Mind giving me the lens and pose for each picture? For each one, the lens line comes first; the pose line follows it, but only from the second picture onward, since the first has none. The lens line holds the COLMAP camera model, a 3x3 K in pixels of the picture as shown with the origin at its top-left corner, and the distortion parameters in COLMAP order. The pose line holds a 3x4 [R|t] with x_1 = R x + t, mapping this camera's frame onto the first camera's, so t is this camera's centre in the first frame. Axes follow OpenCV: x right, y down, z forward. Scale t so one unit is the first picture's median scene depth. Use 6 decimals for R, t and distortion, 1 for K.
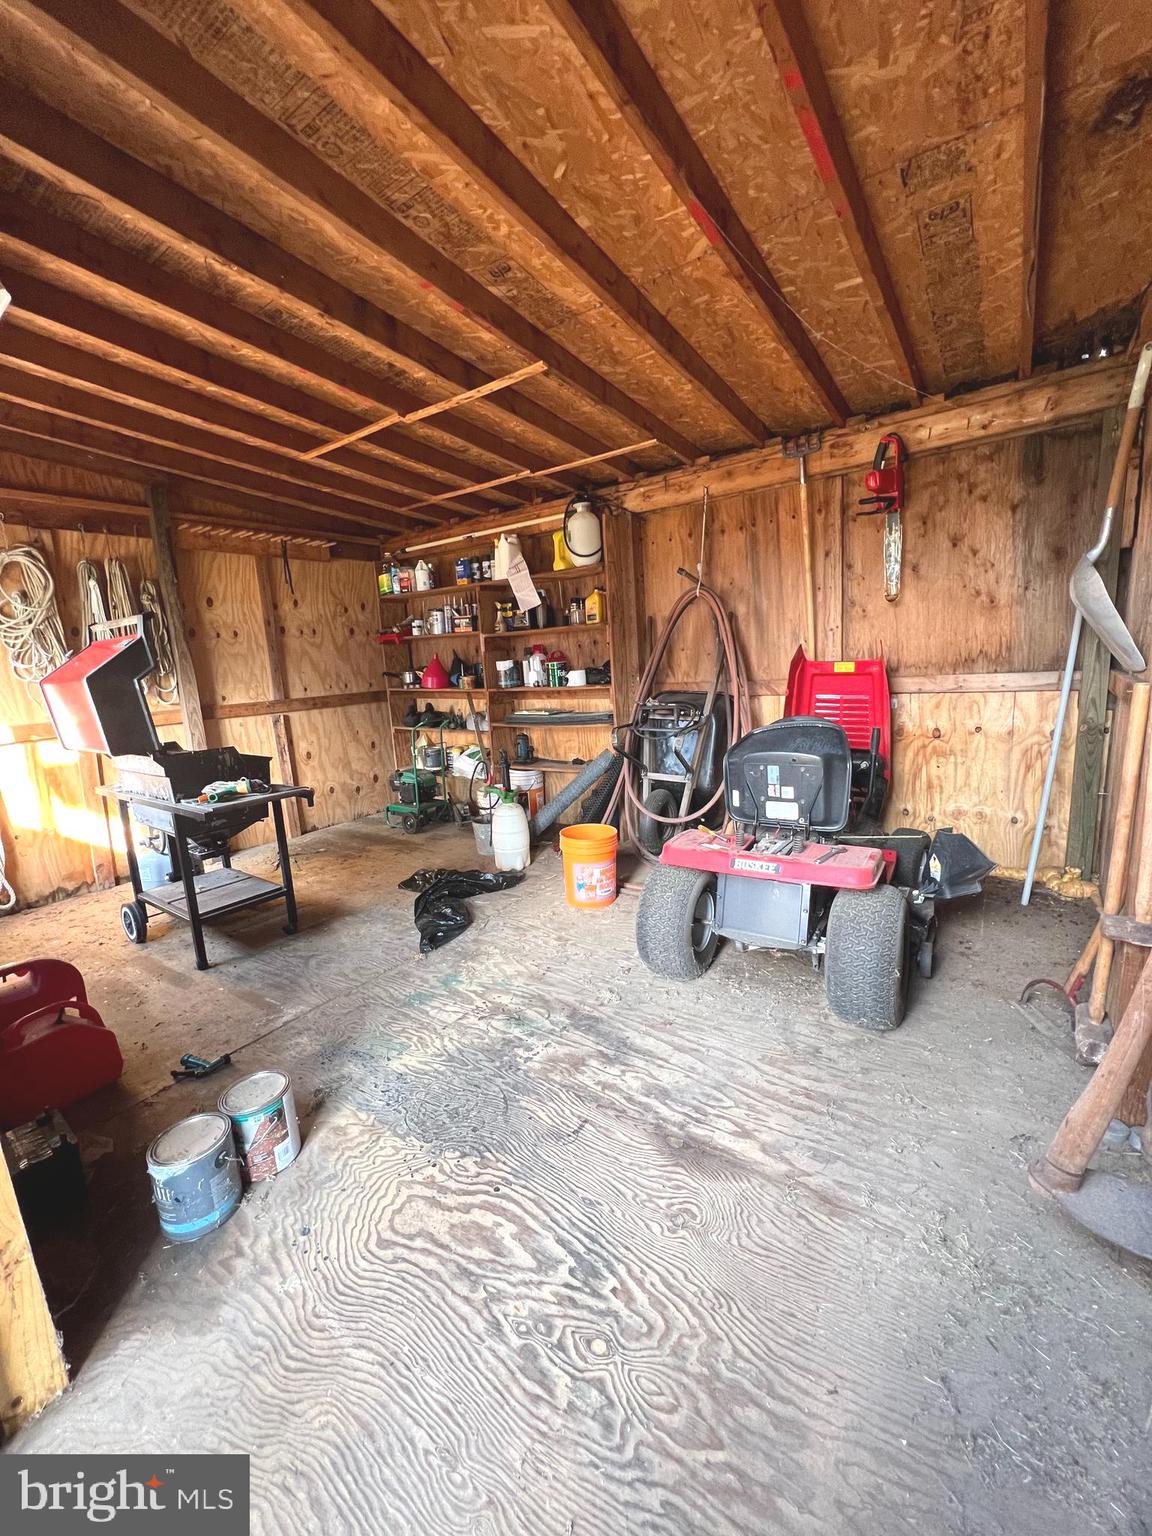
lens RADIAL K [[612.0, 0, 575.2], [0, 612.0, 769.6], [0, 0, 1]] dist [-0.002796, 0.001089]
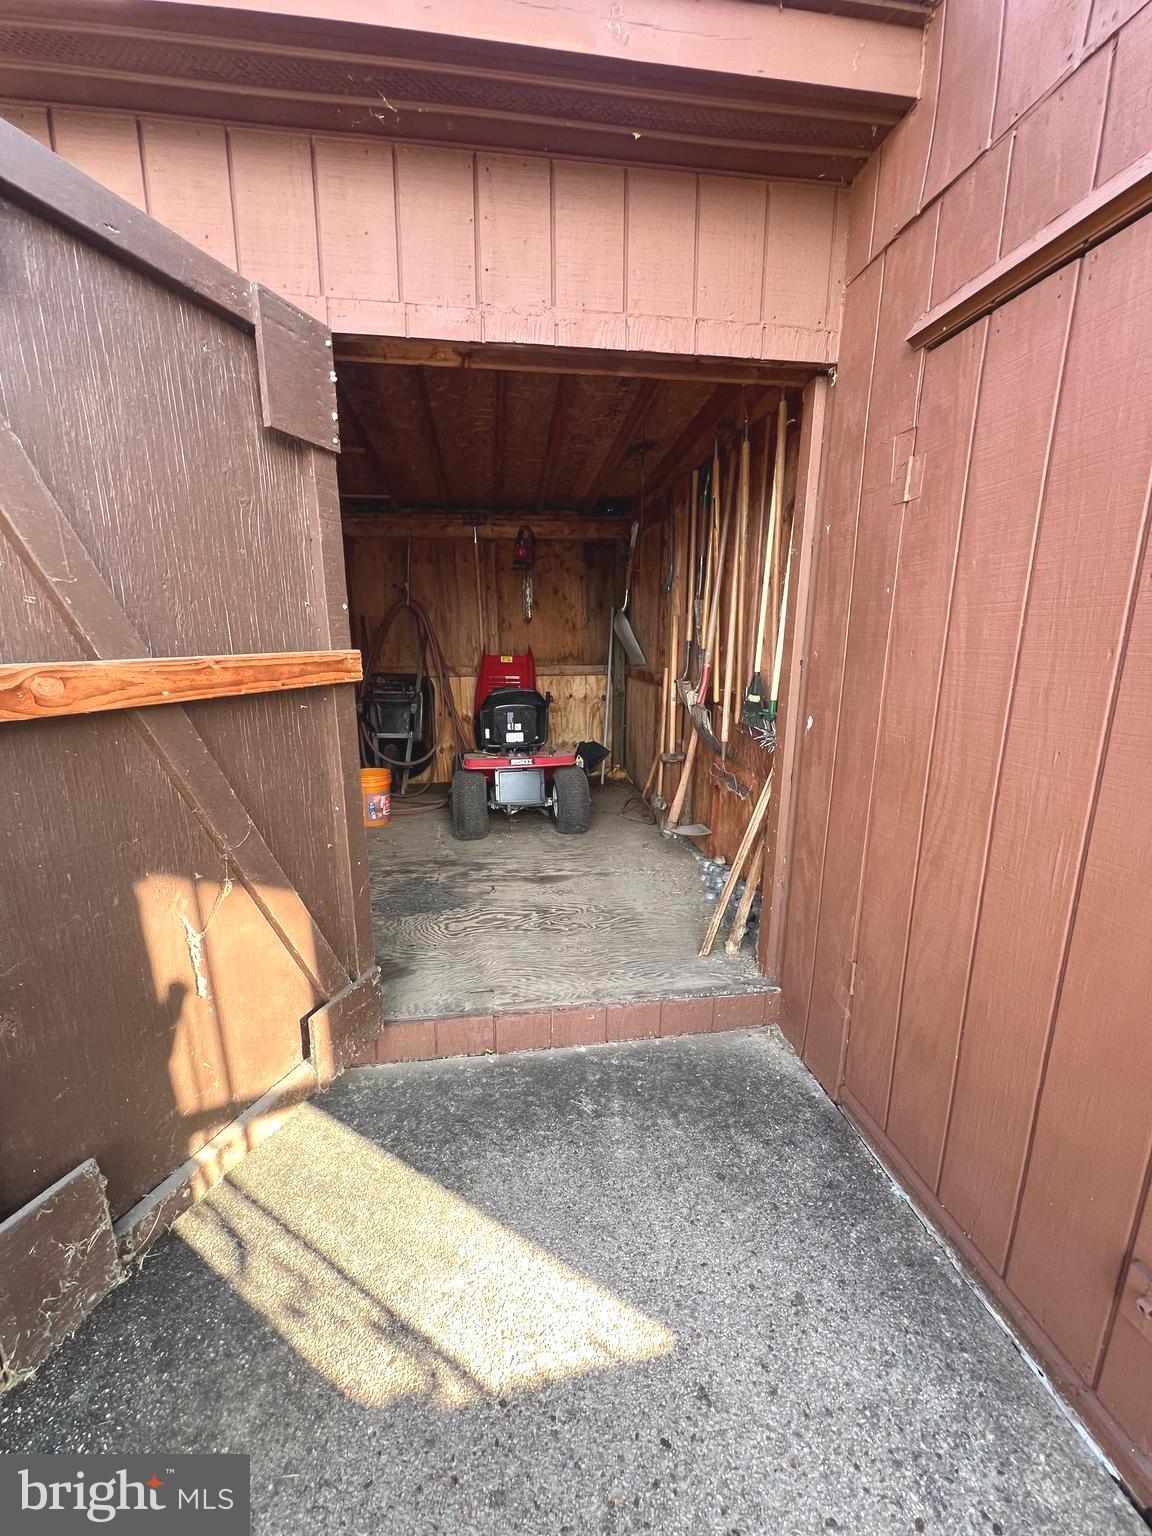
lens RADIAL K [[612.0, 0, 576.1], [0, 612.0, 775.8], [0, 0, 1]] dist [-0.002796, 0.001089]
pose [[0.726136, -0.094927, 0.680966, -0.766967], [0.081508, 0.995324, 0.051834, 0.100432], [-0.682702, 0.017866, 0.730478, -0.436561]]
